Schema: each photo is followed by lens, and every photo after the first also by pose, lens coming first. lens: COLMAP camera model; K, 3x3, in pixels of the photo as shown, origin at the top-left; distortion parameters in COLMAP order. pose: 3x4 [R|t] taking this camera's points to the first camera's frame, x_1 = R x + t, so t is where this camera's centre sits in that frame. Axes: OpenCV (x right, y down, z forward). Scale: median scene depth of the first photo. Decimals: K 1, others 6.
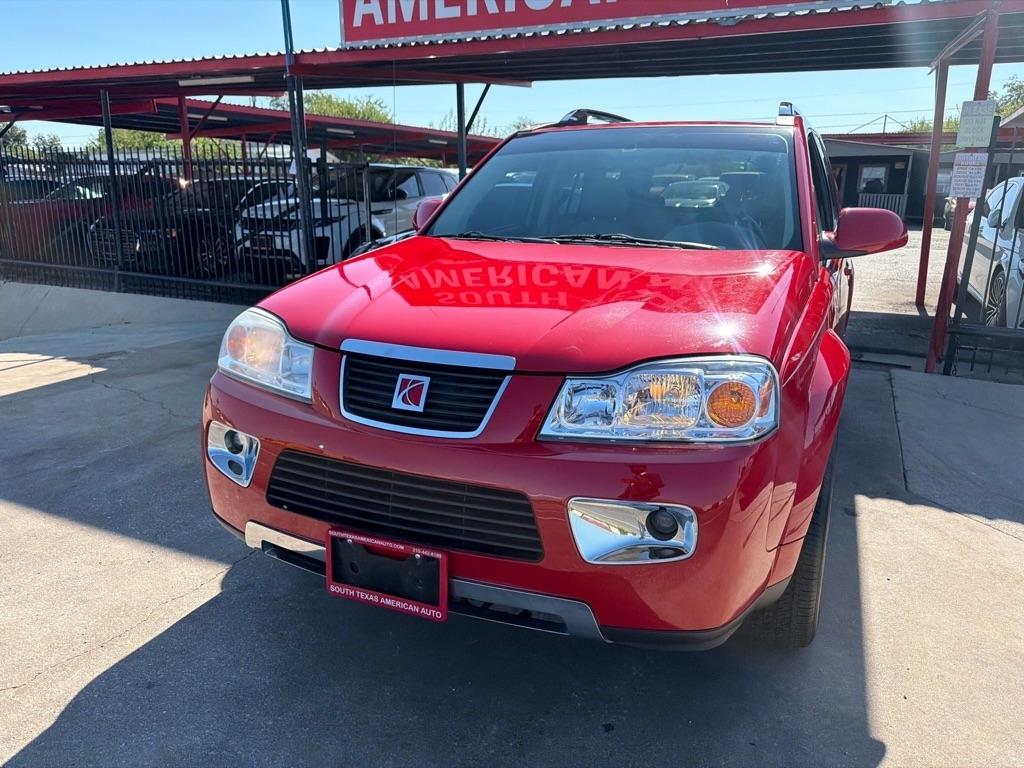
lens RADIAL K [[732.0, 0, 517.8], [0, 732.0, 386.8], [0, 0, 1]] dist [0.002395, -0.006404]
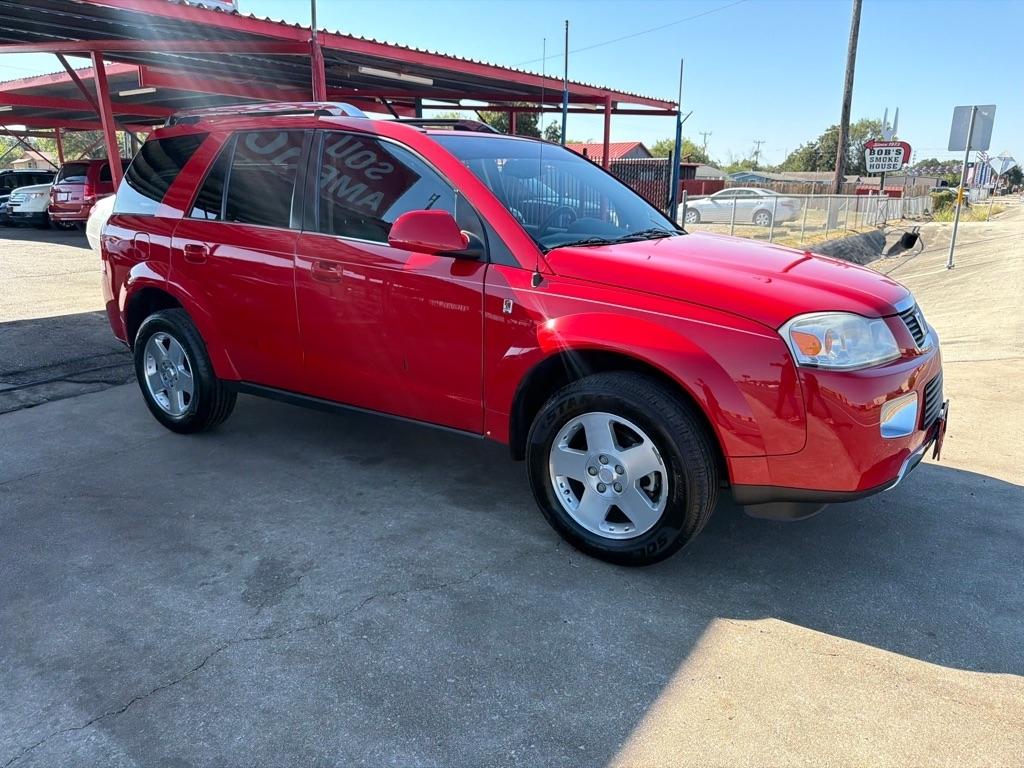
lens RADIAL K [[730.3, 0, 513.3], [0, 730.3, 378.3], [0, 0, 1]] dist [0.005274, -0.010078]
pose [[0.175176, -0.263442, 0.948637, -0.848200], [0.251820, 0.943474, 0.215508, -0.205607], [-0.951788, 0.201133, 0.231614, 0.675820]]
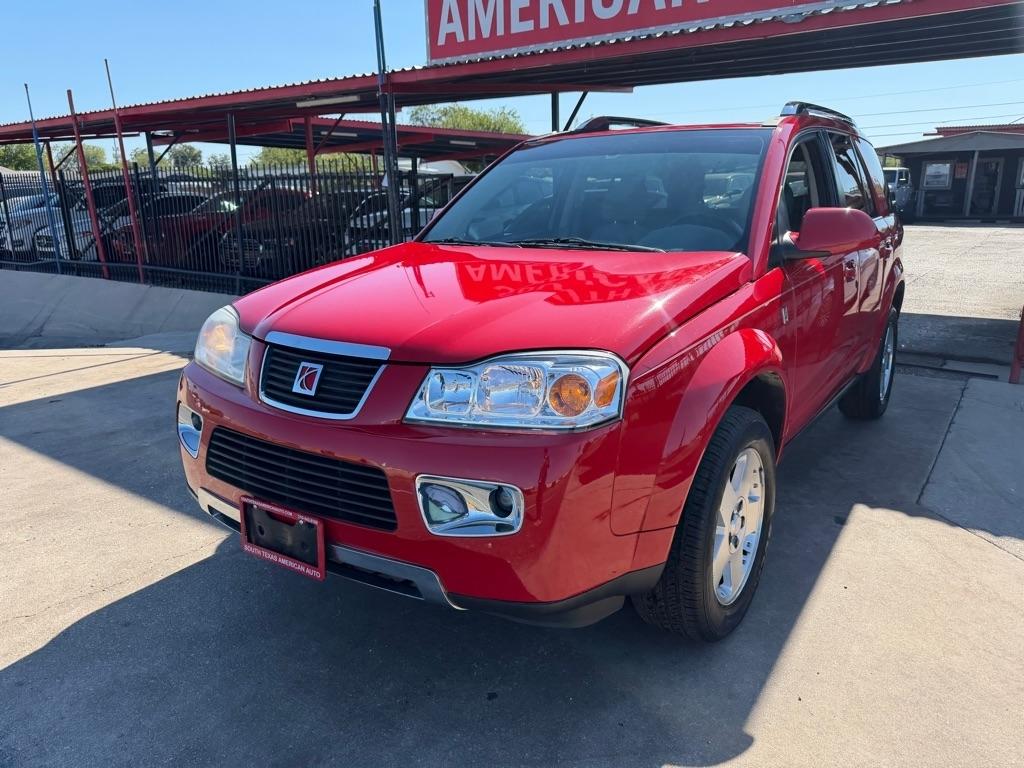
lens RADIAL K [[730.6, 0, 513.2], [0, 730.6, 383.0], [0, 0, 1]] dist [-0.001591, -0.001686]
pose [[0.983219, 0.022983, -0.180978, 0.166266], [-0.025077, 0.999642, -0.009291, 0.007634], [0.180700, 0.013673, 0.983443, -0.026907]]
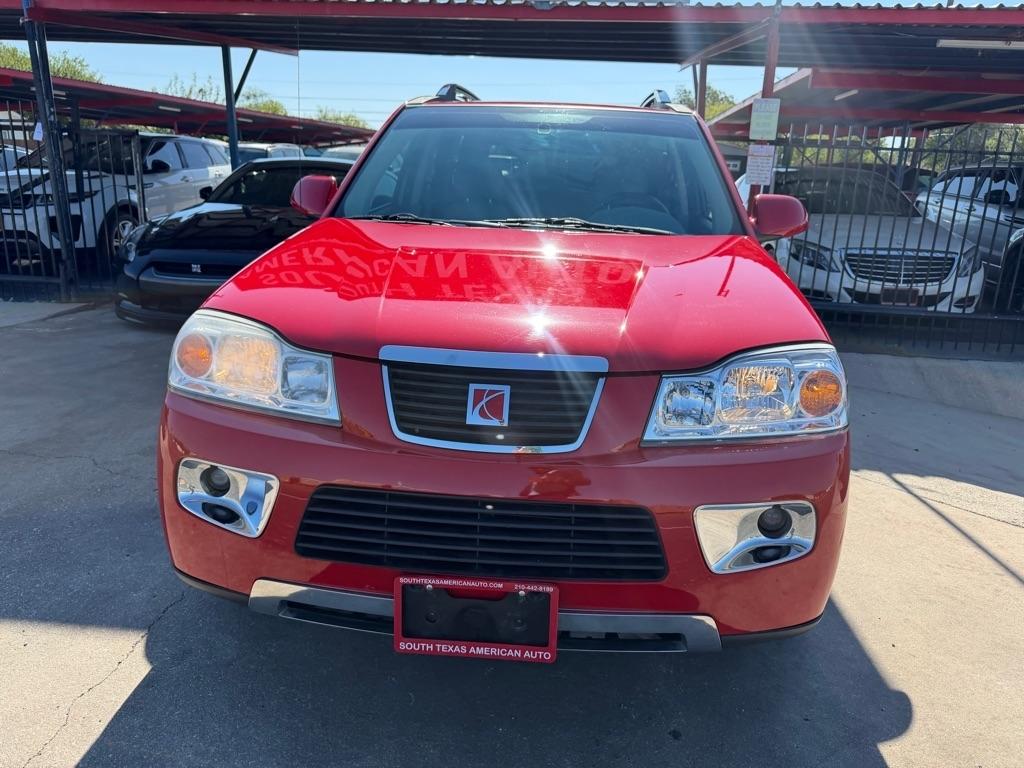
lens RADIAL K [[730.3, 0, 513.3], [0, 730.3, 378.3], [0, 0, 1]] dist [0.005274, -0.010078]
pose [[0.944424, -0.065221, 0.322194, -0.174932], [0.059848, 0.997854, 0.026564, -0.019787], [-0.323235, -0.005805, 0.946301, 0.079377]]
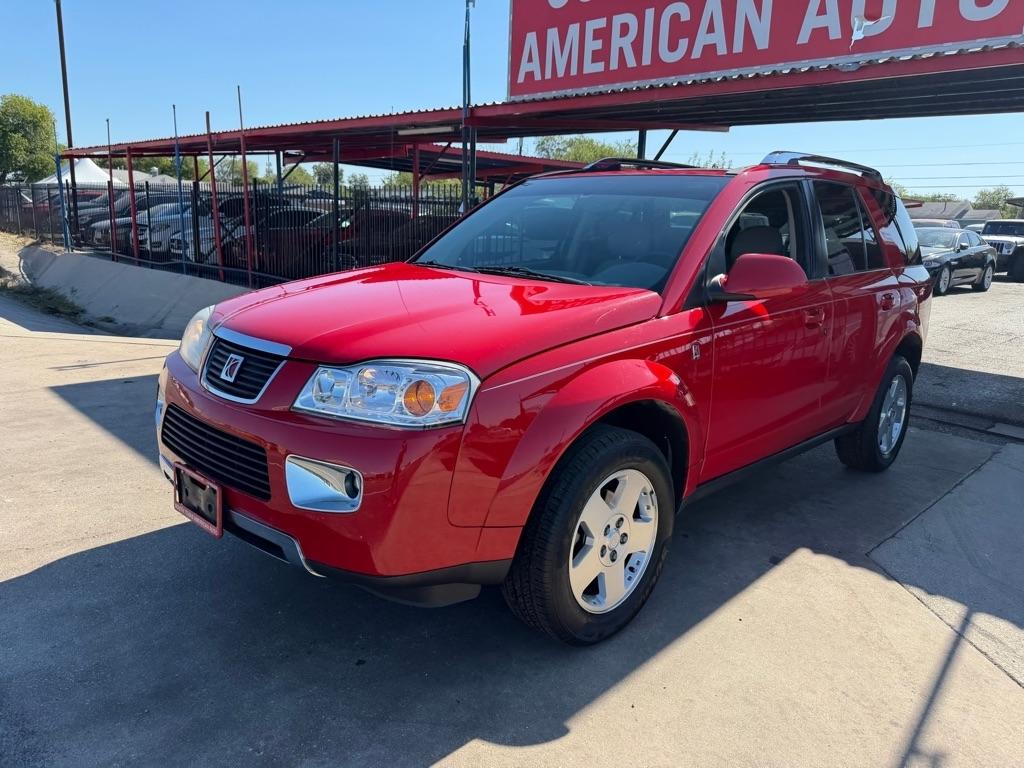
lens RADIAL K [[727.2, 0, 512.6], [0, 727.2, 380.2], [0, 0, 1]] dist [0.014655, -0.020757]
pose [[0.940038, 0.099905, -0.326108, 0.348588], [-0.118843, 0.992162, -0.038623, 0.009066], [0.319694, 0.075062, 0.944543, -0.047181]]
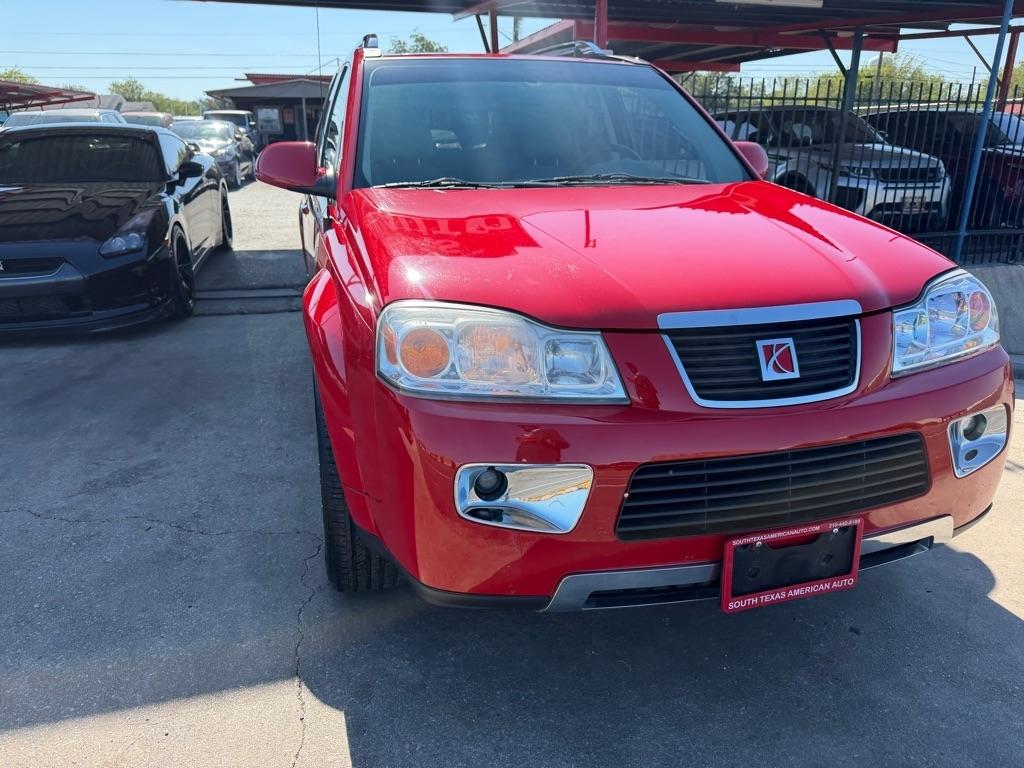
lens RADIAL K [[731.5, 0, 511.3], [0, 731.5, 385.0], [0, 0, 1]] dist [0.002208, -0.006829]
pose [[0.770313, -0.216868, 0.599654, -0.412412], [0.174378, 0.976187, 0.129039, -0.058392], [-0.613359, 0.005166, 0.789787, 0.223063]]
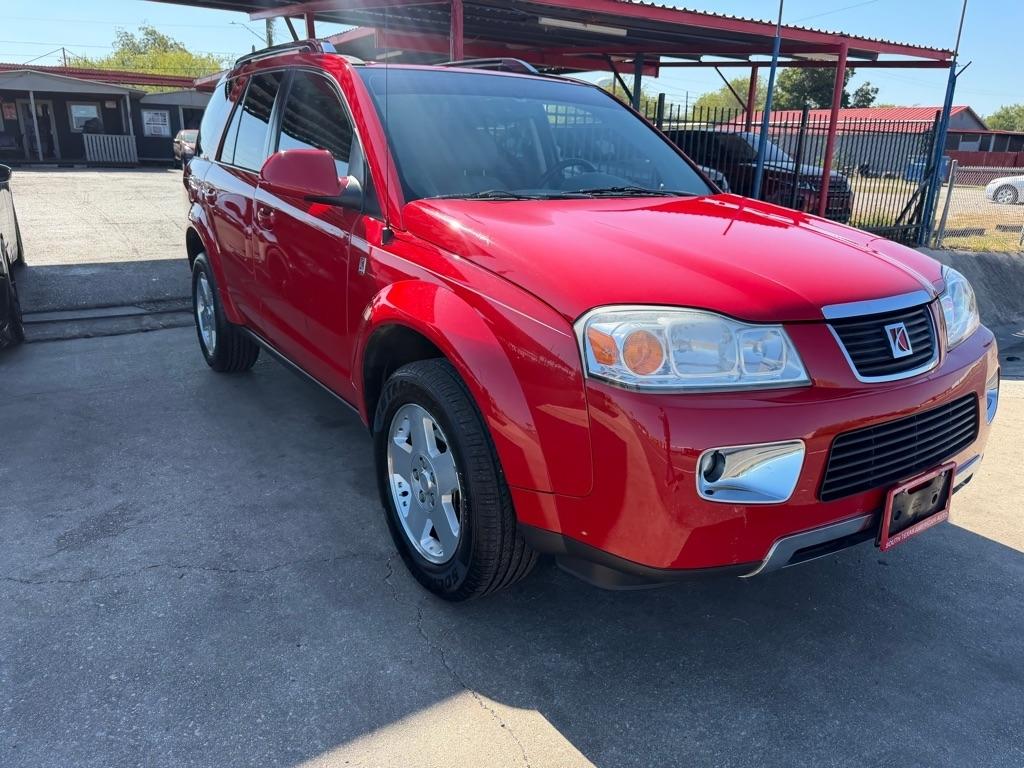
lens RADIAL K [[731.7, 0, 512.5], [0, 731.7, 377.9], [0, 0, 1]] dist [0.003324, -0.006446]
pose [[0.531142, -0.253850, 0.808362, -0.596262], [0.201559, 0.964530, 0.170456, -0.106032], [-0.822959, 0.072397, 0.563468, 0.384252]]
